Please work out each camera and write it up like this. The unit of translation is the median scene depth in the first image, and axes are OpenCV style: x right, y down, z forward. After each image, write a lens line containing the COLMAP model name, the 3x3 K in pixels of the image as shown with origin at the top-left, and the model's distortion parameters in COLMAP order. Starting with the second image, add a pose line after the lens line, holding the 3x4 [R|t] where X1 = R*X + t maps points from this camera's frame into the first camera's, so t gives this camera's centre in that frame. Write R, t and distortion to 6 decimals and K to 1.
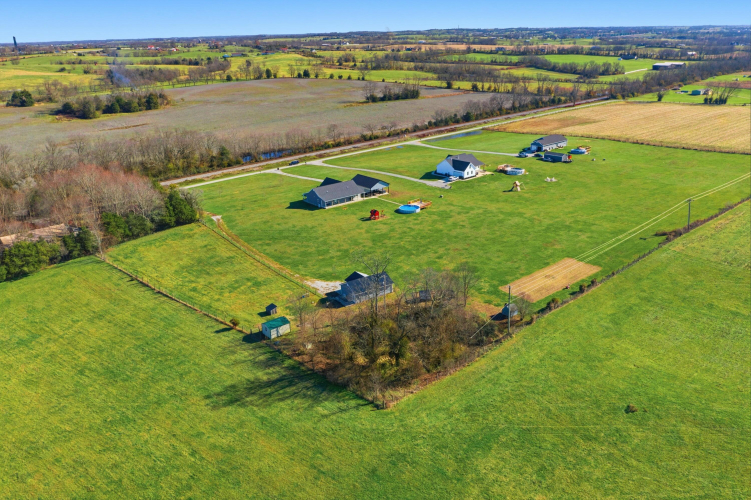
lens RADIAL K [[595.7, 0, 375.5], [0, 595.7, 250.0], [0, 0, 1]] dist [-0.021420, 0.006929]
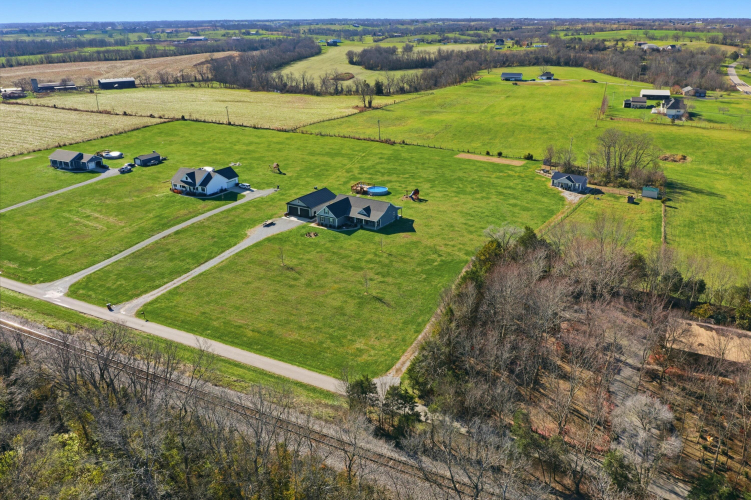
lens RADIAL K [[595.7, 0, 375.5], [0, 595.7, 250.0], [0, 0, 1]] dist [-0.021420, 0.006929]
pose [[-0.320057, -0.323001, 0.890637, -0.938296], [0.341679, 0.837467, 0.426504, -0.449434], [-0.883640, 0.440817, -0.157675, 1.327095]]
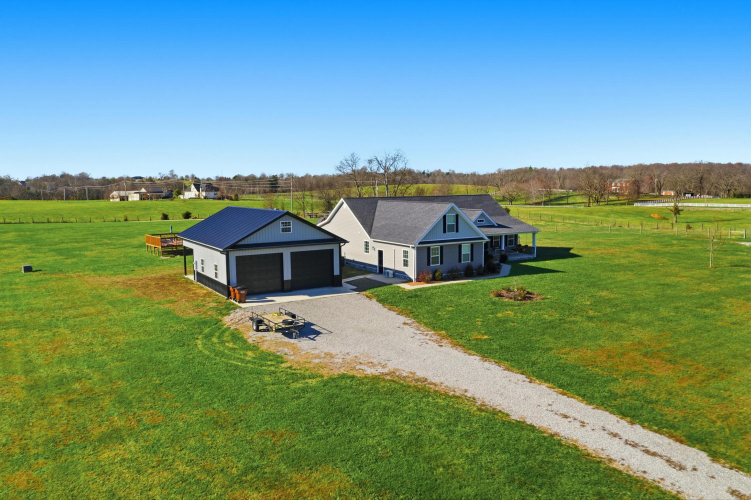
lens RADIAL K [[595.7, 0, 375.5], [0, 595.7, 250.0], [0, 0, 1]] dist [-0.021420, 0.006929]
pose [[-0.989308, 0.015373, 0.145028, -0.104062], [0.078954, 0.892557, 0.443968, -0.246022], [-0.122620, 0.450672, -0.884228, 1.458235]]
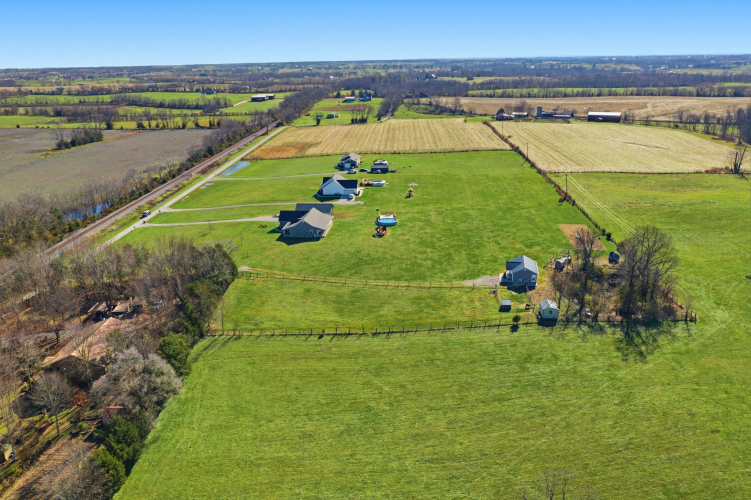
lens RADIAL K [[595.7, 0, 375.5], [0, 595.7, 250.0], [0, 0, 1]] dist [-0.021420, 0.006929]
pose [[0.707362, -0.207716, 0.675643, -0.776823], [0.248519, 0.967905, 0.037381, -0.071721], [-0.661723, 0.141468, 0.736281, 0.246307]]
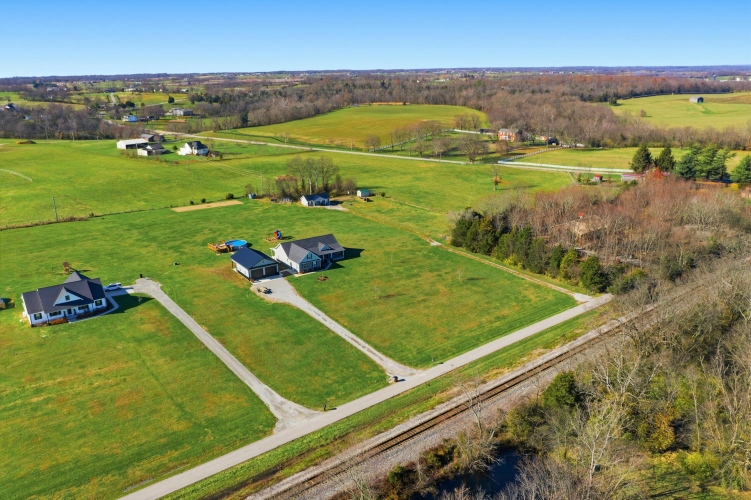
lens RADIAL K [[595.7, 0, 375.5], [0, 595.7, 250.0], [0, 0, 1]] dist [-0.021420, 0.006929]
pose [[-0.994773, 0.009638, 0.101653, -0.291907], [0.069249, 0.795286, 0.602267, -0.688940], [-0.075038, 0.606158, -0.791796, 1.930947]]
